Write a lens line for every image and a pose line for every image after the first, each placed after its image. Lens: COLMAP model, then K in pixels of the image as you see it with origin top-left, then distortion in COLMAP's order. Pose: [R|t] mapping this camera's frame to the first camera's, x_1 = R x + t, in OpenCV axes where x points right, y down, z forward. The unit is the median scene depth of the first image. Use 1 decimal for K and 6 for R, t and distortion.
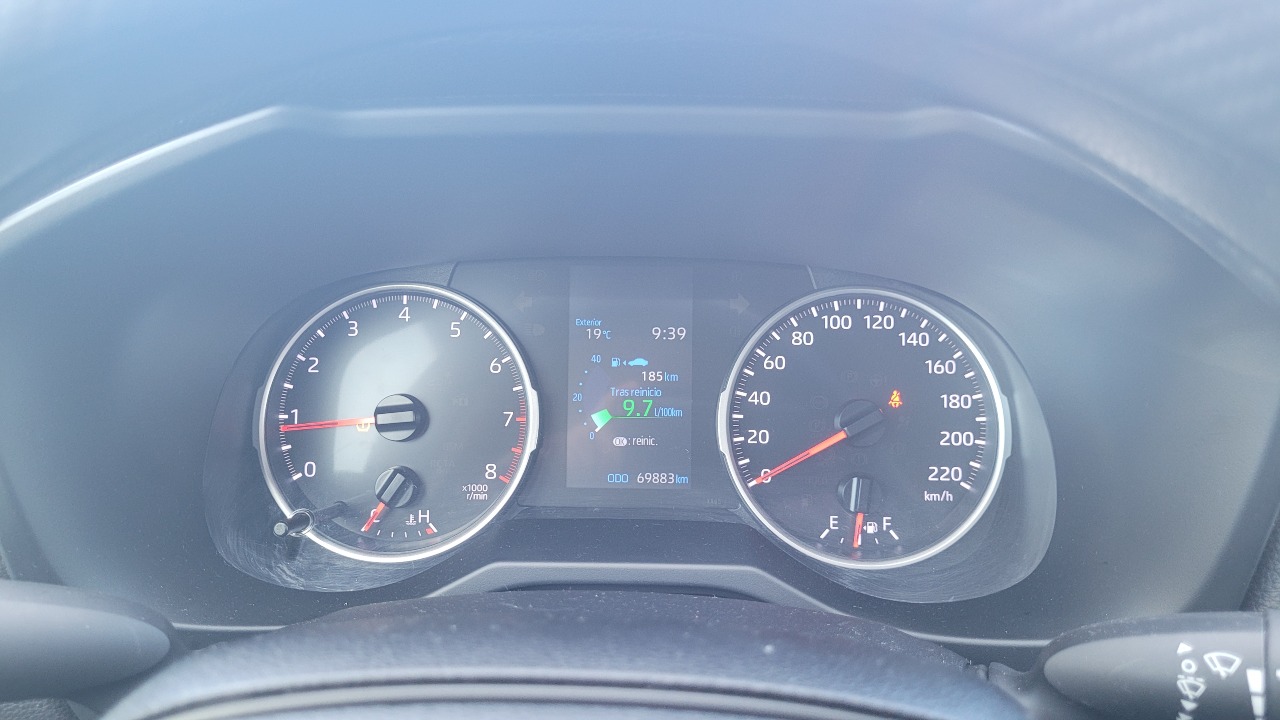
lens RADIAL K [[978.7, 0, 628.9], [0, 978.7, 359.1], [0, 0, 1]] dist [0.029655, -0.010376]
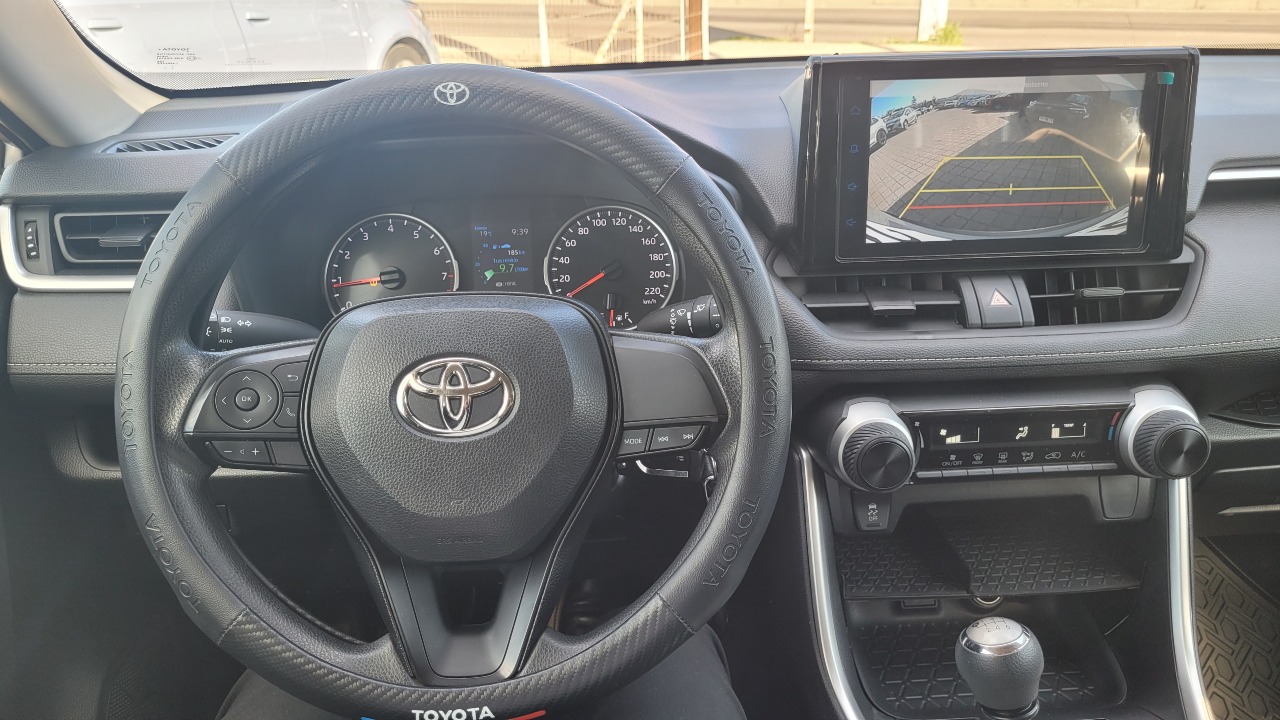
lens RADIAL K [[1038.4, 0, 640.0], [0, 1038.4, 360.0], [0, 0, 1]] dist [0.012107, -0.004818]
pose [[0.995087, -0.055159, 0.082218, 0.099471], [0.051776, 0.997745, 0.042719, 0.167129], [-0.084388, -0.038252, 0.995698, -1.249729]]
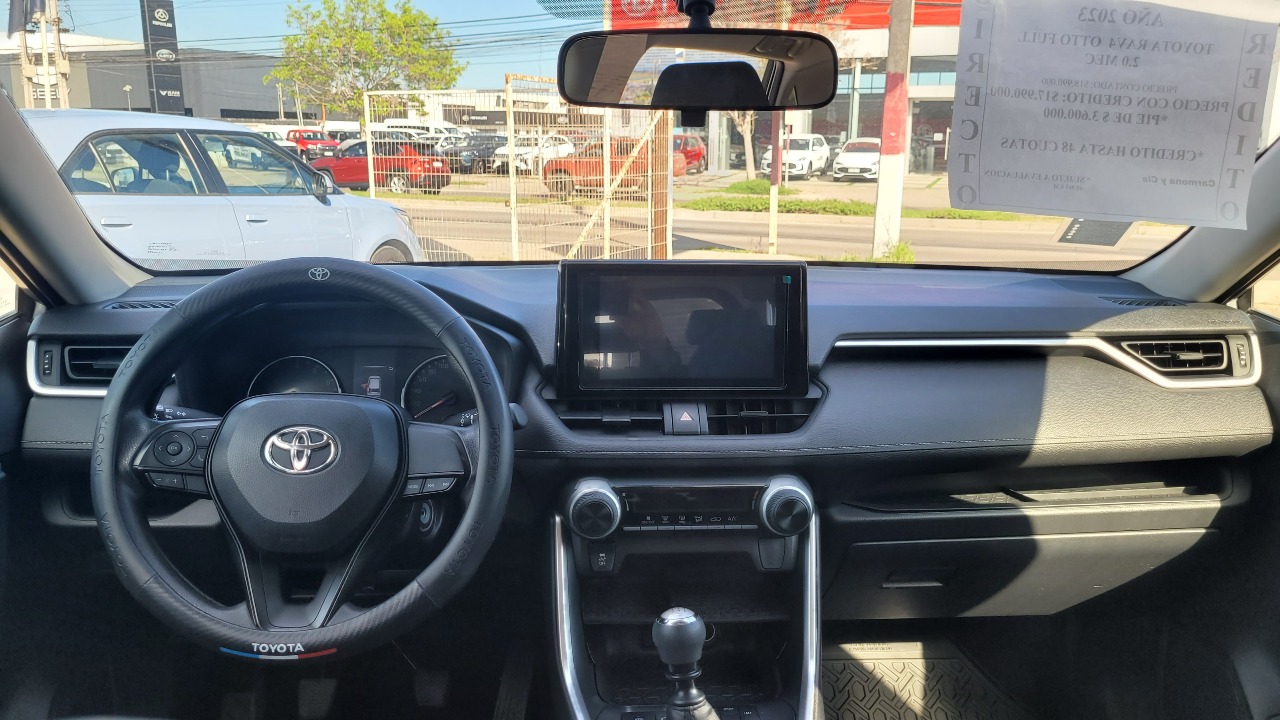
lens RADIAL K [[1007.6, 0, 640.0], [0, 1007.6, 360.0], [0, 0, 1]] dist [0.007192, -0.000426]
pose [[0.993375, -0.012625, 0.114219, 0.626026], [0.029021, 0.989289, -0.143055, 0.518631], [-0.111189, 0.145422, 0.983102, -2.574882]]
